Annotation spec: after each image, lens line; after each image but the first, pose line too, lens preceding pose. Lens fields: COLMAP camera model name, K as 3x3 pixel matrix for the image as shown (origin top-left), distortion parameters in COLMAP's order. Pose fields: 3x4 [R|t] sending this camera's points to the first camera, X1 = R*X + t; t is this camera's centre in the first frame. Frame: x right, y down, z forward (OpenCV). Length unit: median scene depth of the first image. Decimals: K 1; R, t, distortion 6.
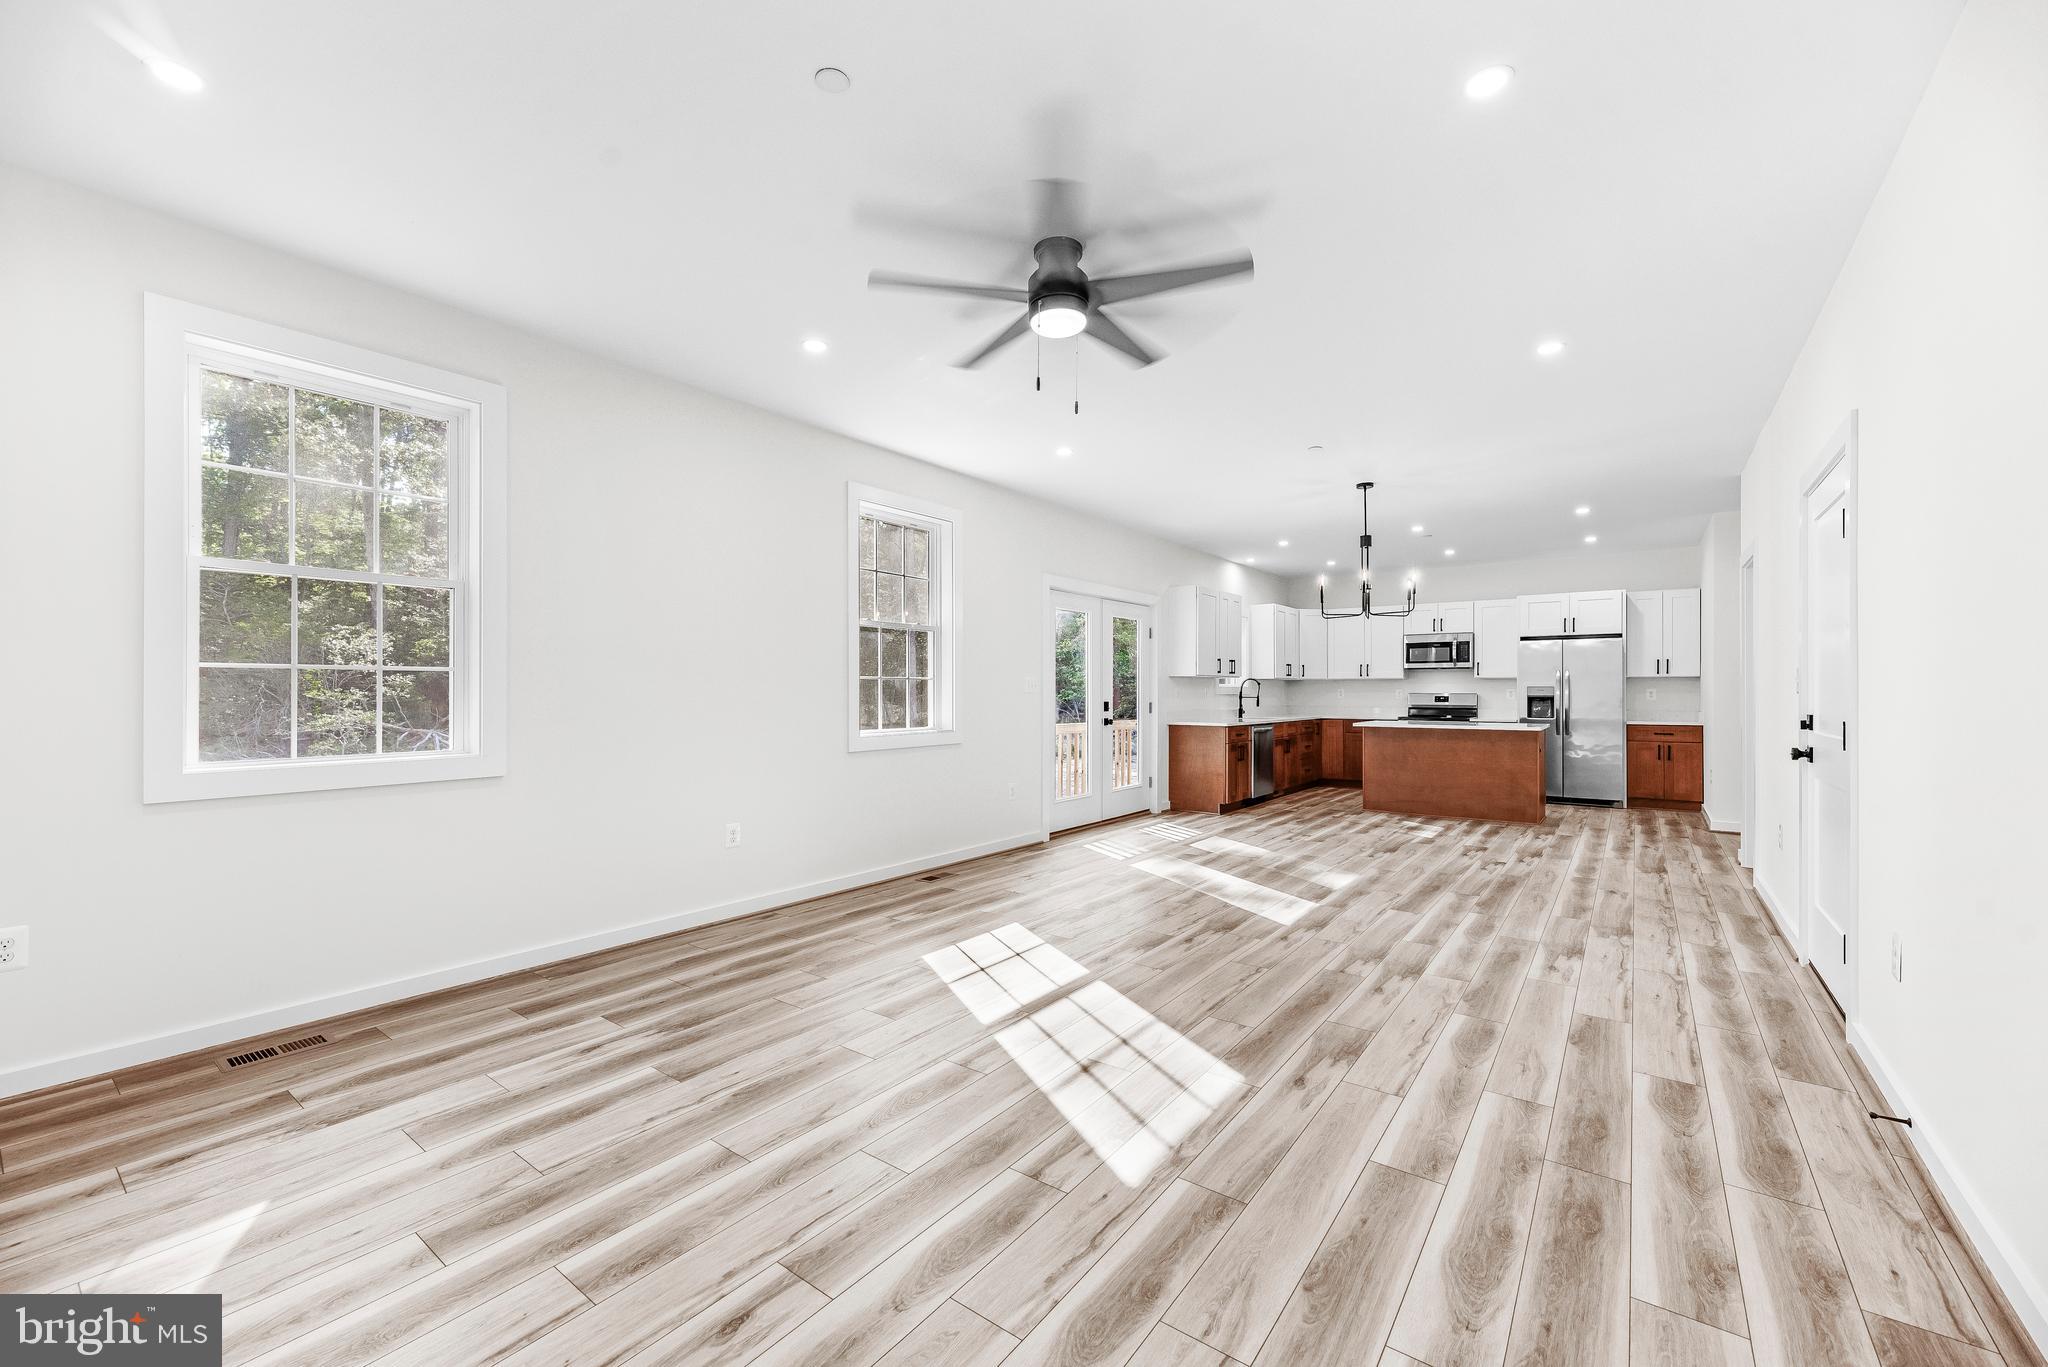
lens RADIAL K [[824.9, 0, 1018.2], [0, 824.9, 688.3], [0, 0, 1]] dist [0.000053, -0.000002]
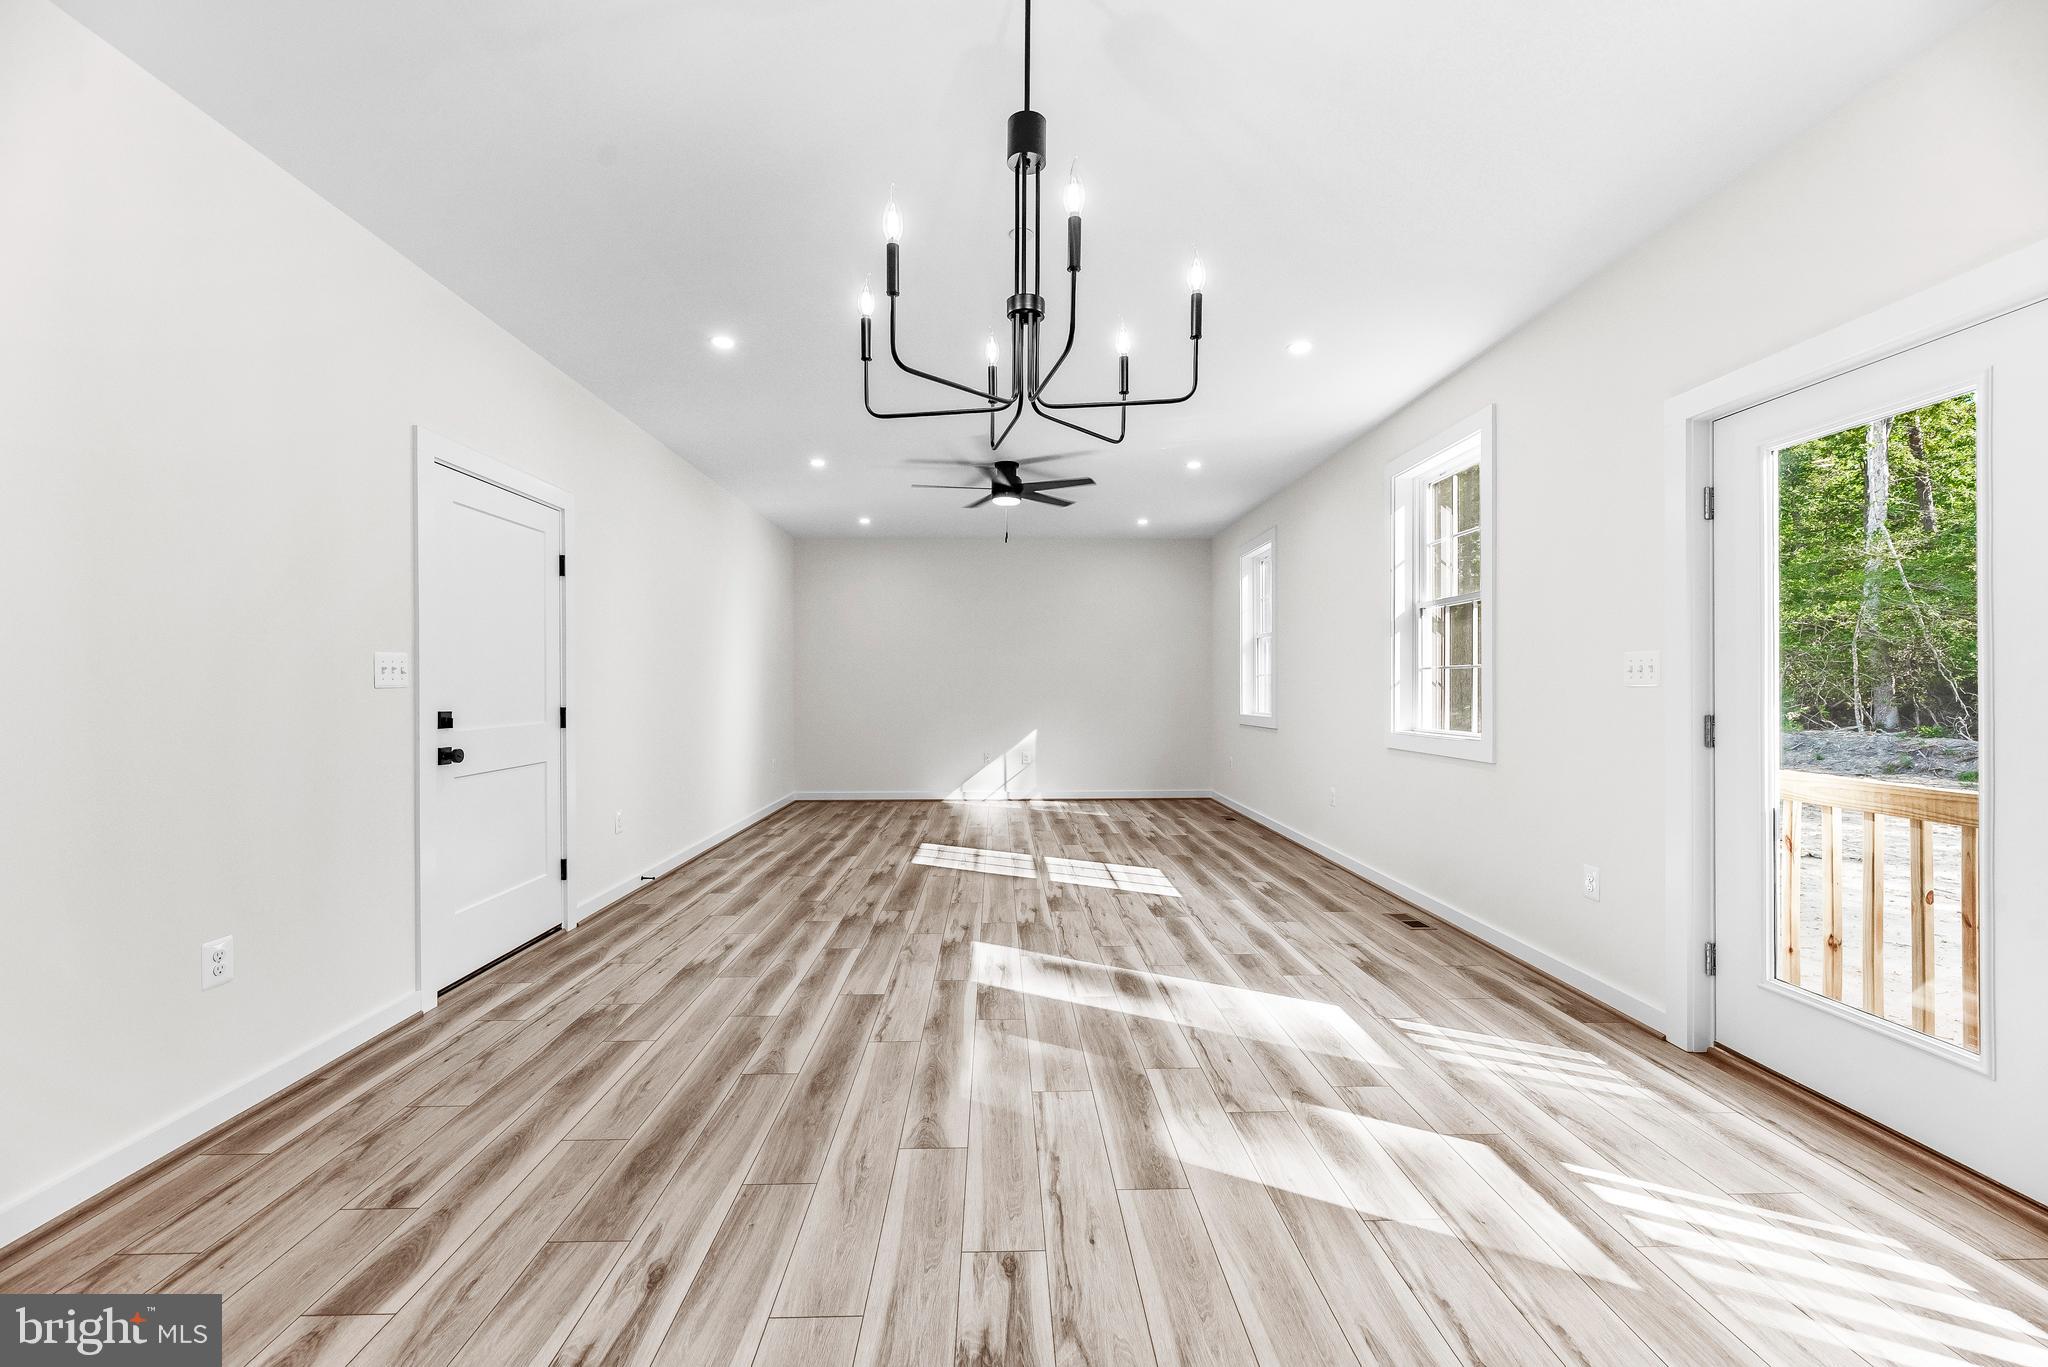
lens RADIAL K [[824.9, 0, 1018.2], [0, 824.9, 688.3], [0, 0, 1]] dist [0.000053, -0.000002]
pose [[-0.784657, 0.003377, -0.619921, 0.949814], [0.004302, 0.999991, 0.000002, 0.007733], [0.619915, -0.002665, -0.784665, 1.937059]]
